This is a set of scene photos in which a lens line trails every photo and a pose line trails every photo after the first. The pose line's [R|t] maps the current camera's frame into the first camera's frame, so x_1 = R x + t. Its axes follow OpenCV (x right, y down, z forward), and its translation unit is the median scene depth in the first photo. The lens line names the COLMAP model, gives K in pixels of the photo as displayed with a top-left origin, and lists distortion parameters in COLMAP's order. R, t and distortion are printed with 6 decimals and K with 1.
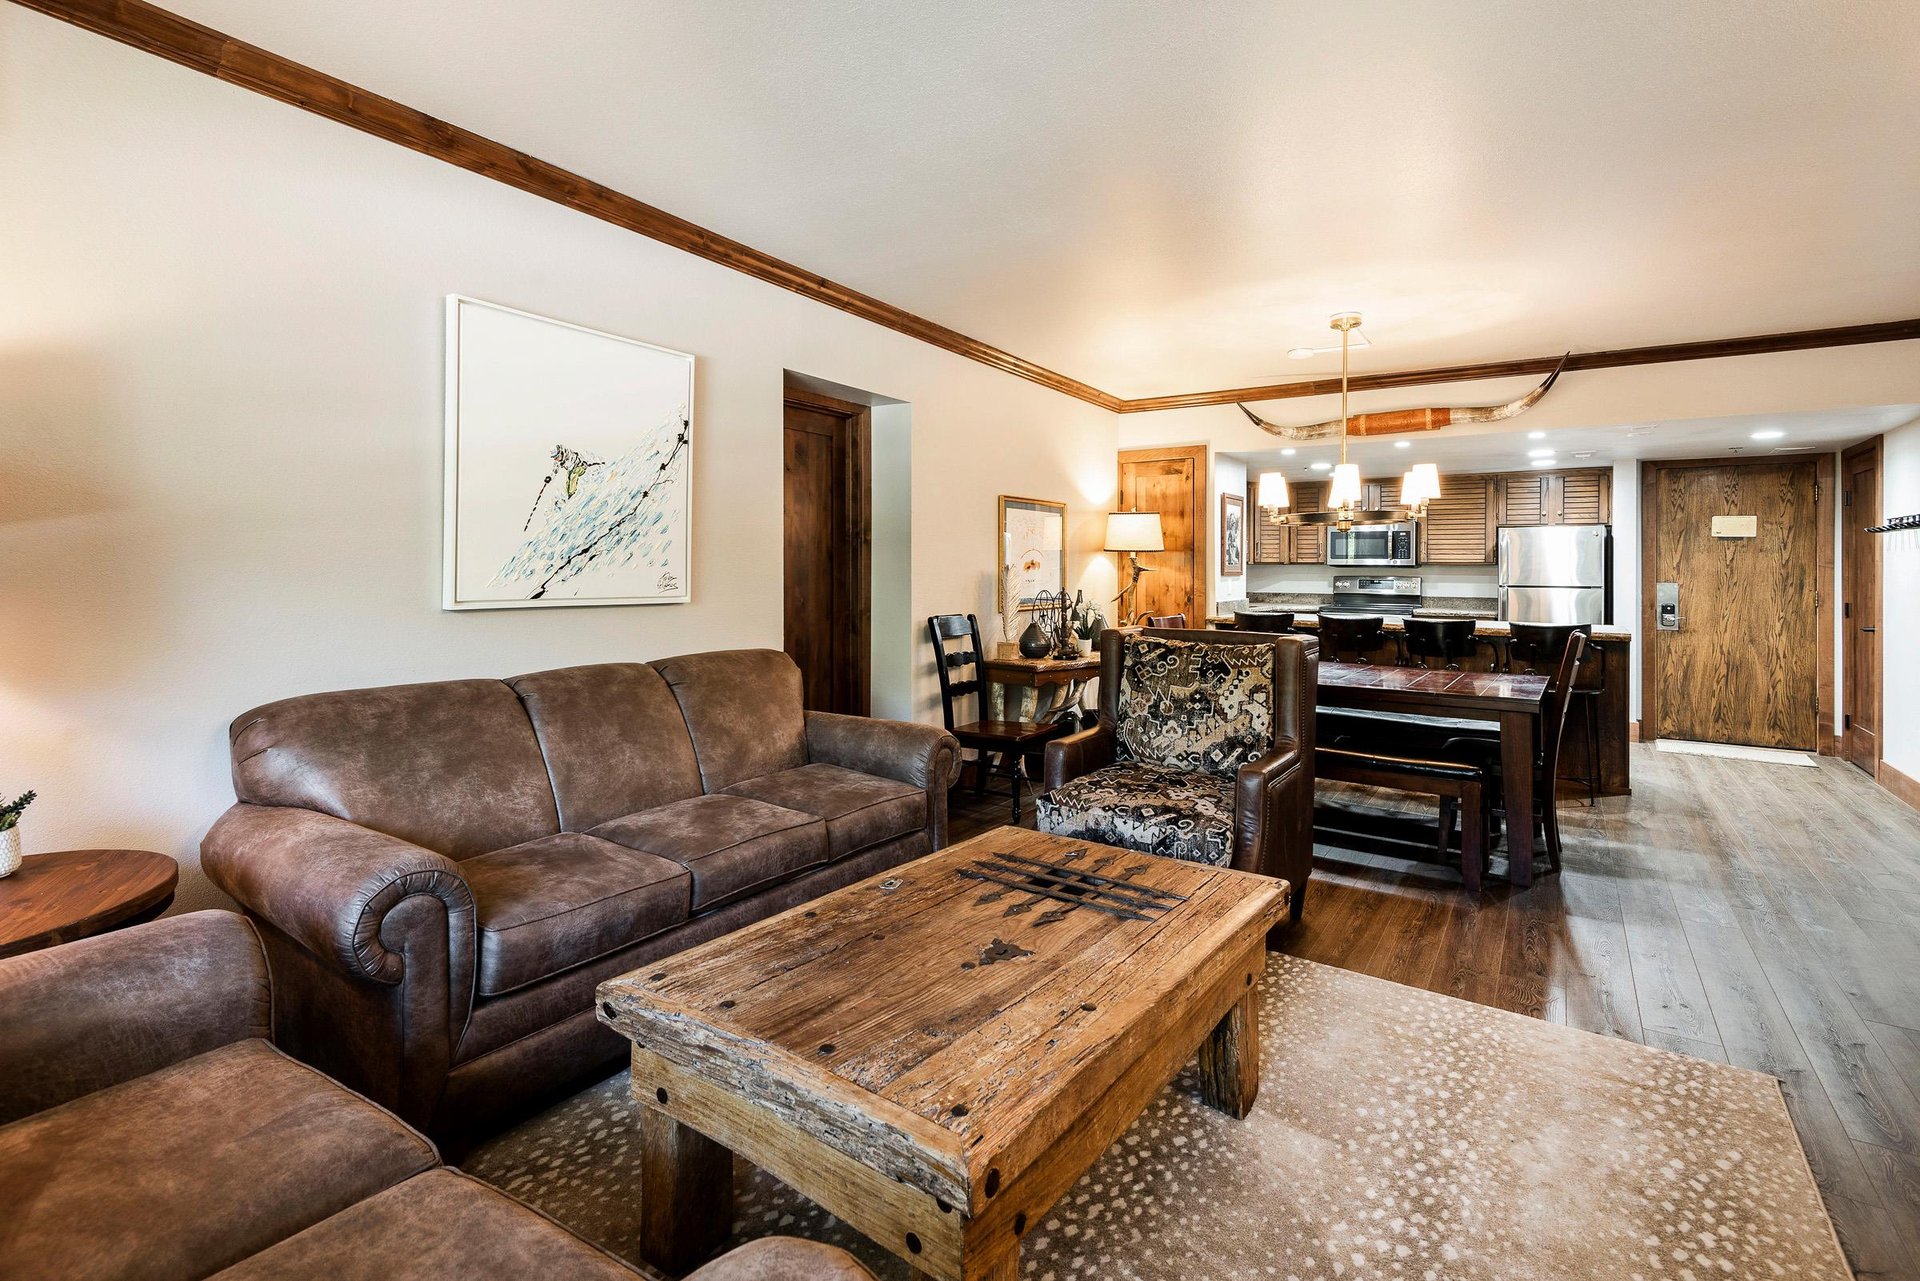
lens RADIAL K [[924.8, 0, 960.0], [0, 924.8, 640.5], [0, 0, 1]] dist [0.033910, 0.000267]
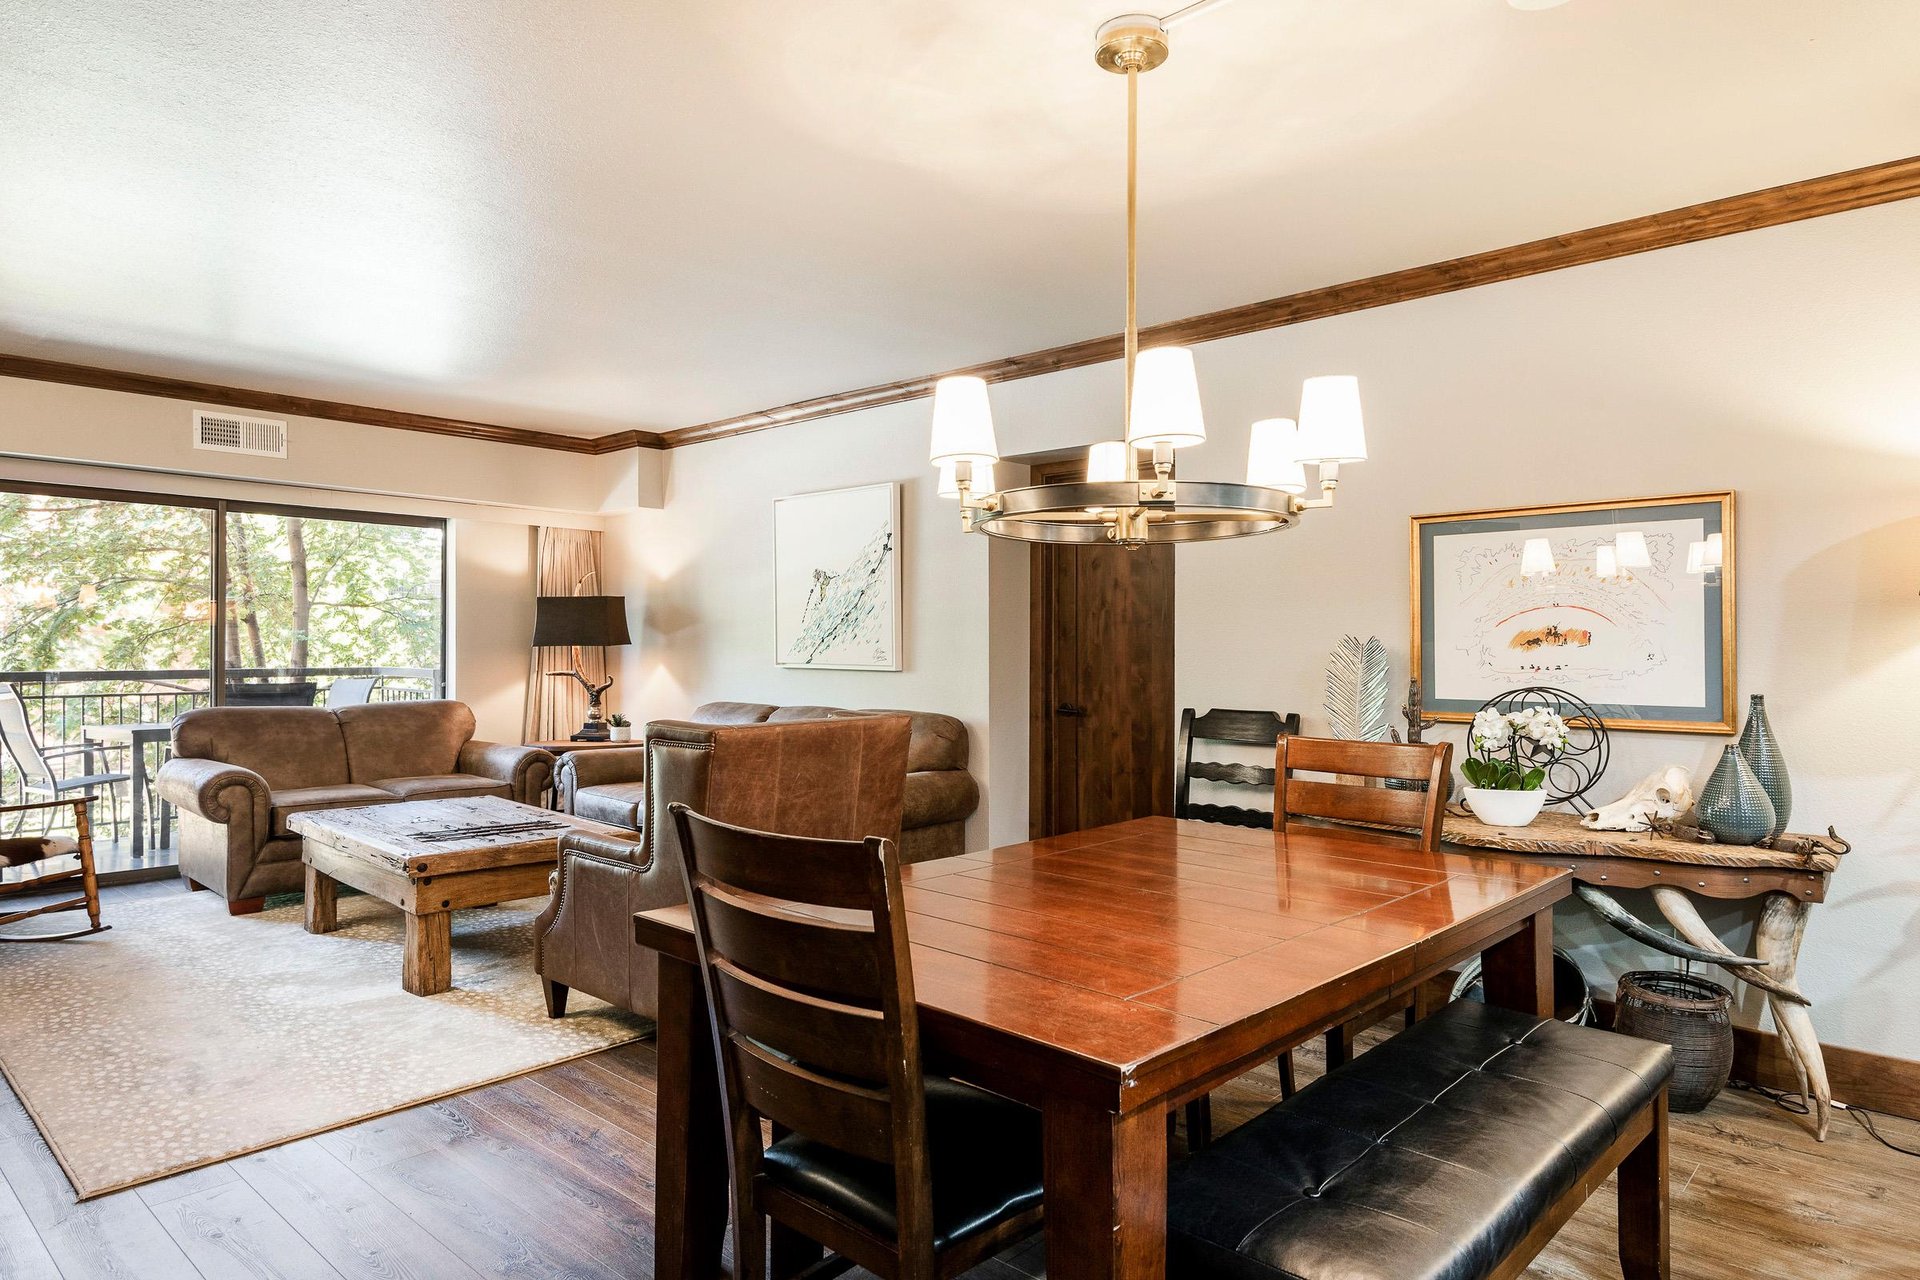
lens RADIAL K [[1149.1, 0, 1011.4], [0, 1149.1, 644.6], [0, 0, 1]] dist [0.075701, -0.001168]
pose [[-0.137624, 0.001427, -0.990484, 1.293327], [-0.074319, 0.997165, 0.011763, -0.110842], [0.987692, 0.075231, -0.137127, 1.401462]]
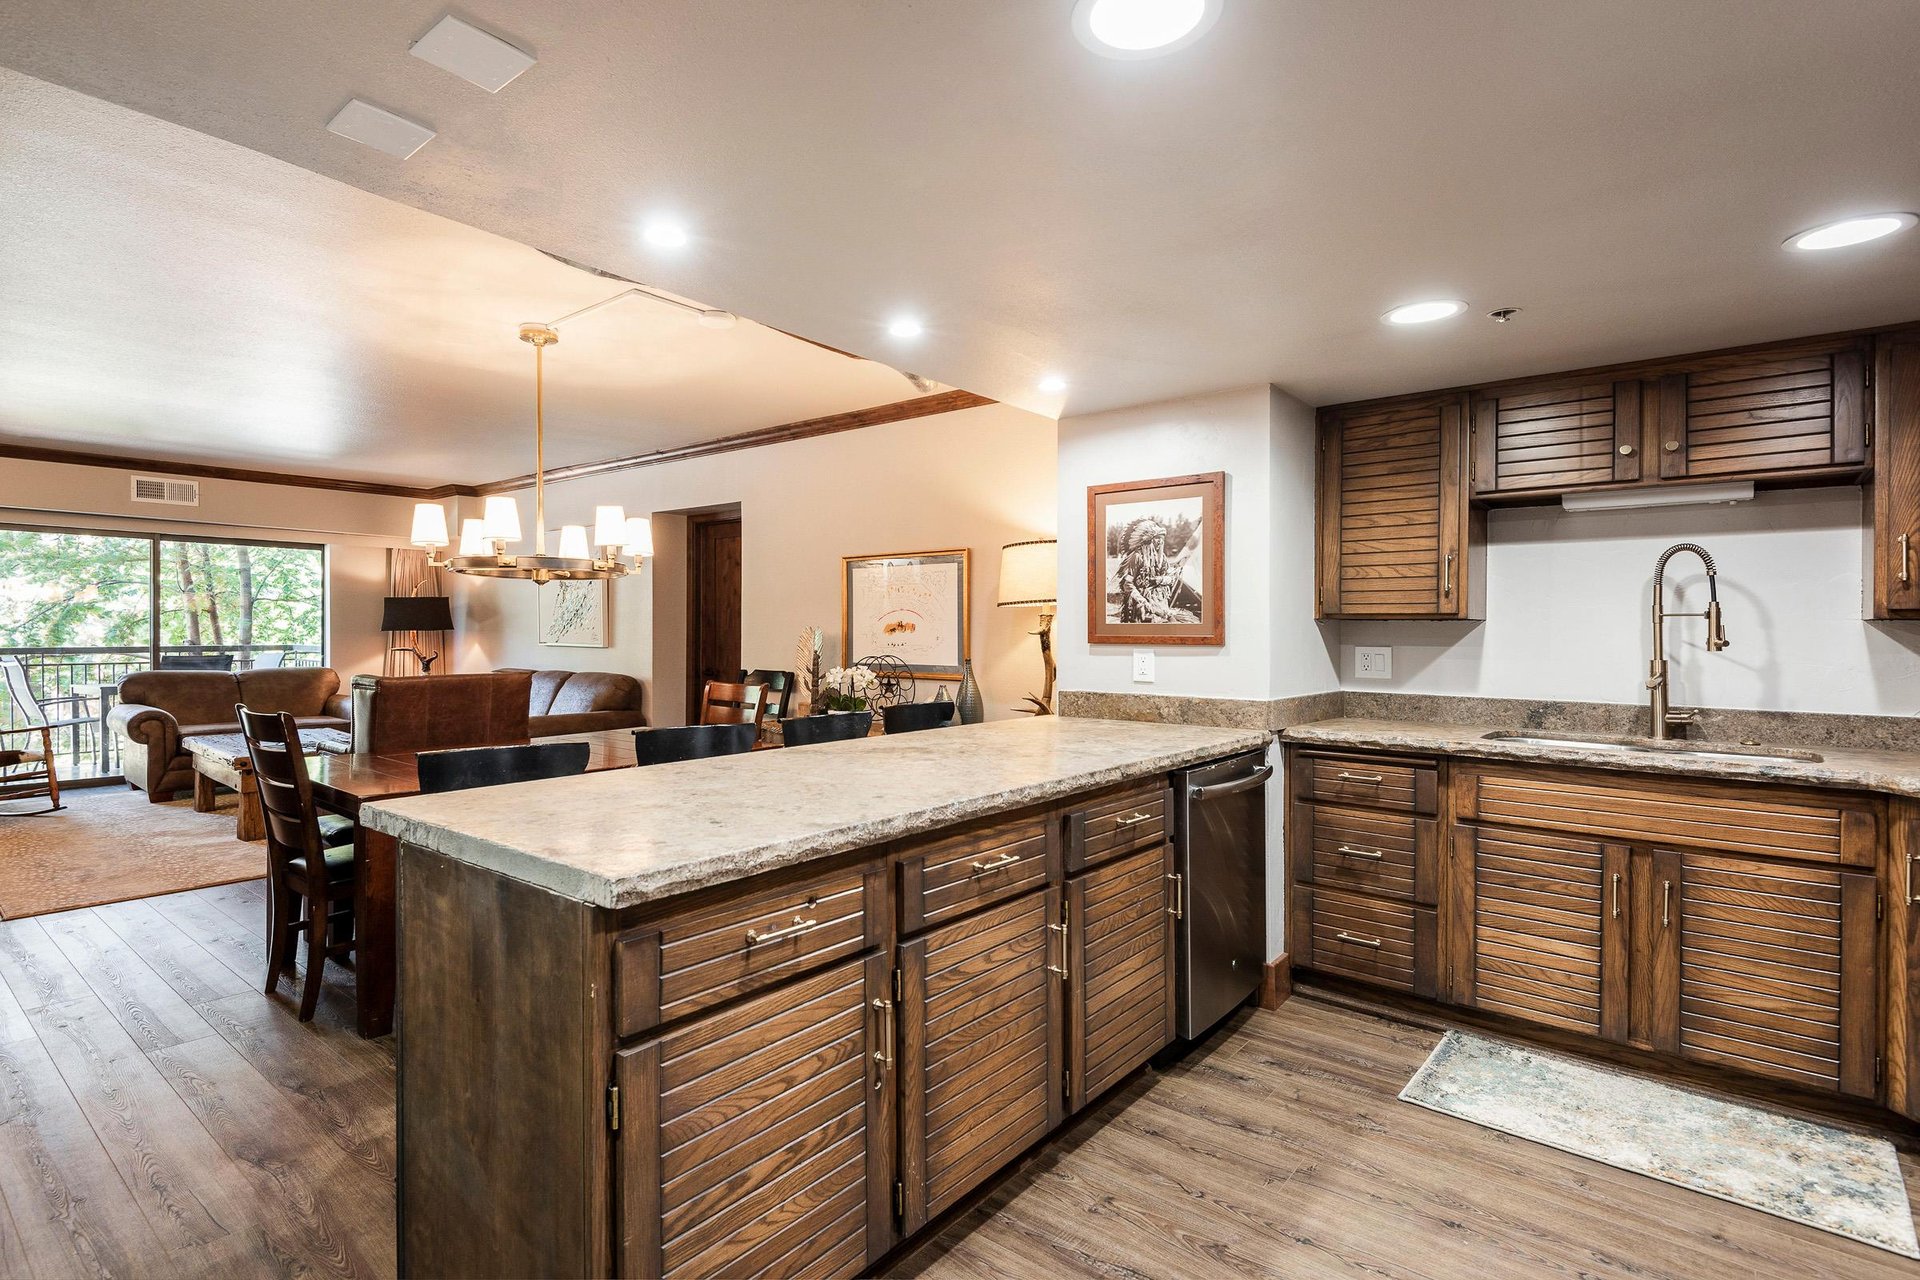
lens RADIAL K [[924.8, 0, 960.0], [0, 924.8, 640.0], [0, 0, 1]] dist [0.033910, 0.000267]
pose [[-0.085272, 0.013975, -0.996260, 1.677994], [-0.076070, 0.996892, 0.020495, -0.161172], [0.993450, 0.077533, -0.083944, 1.984414]]
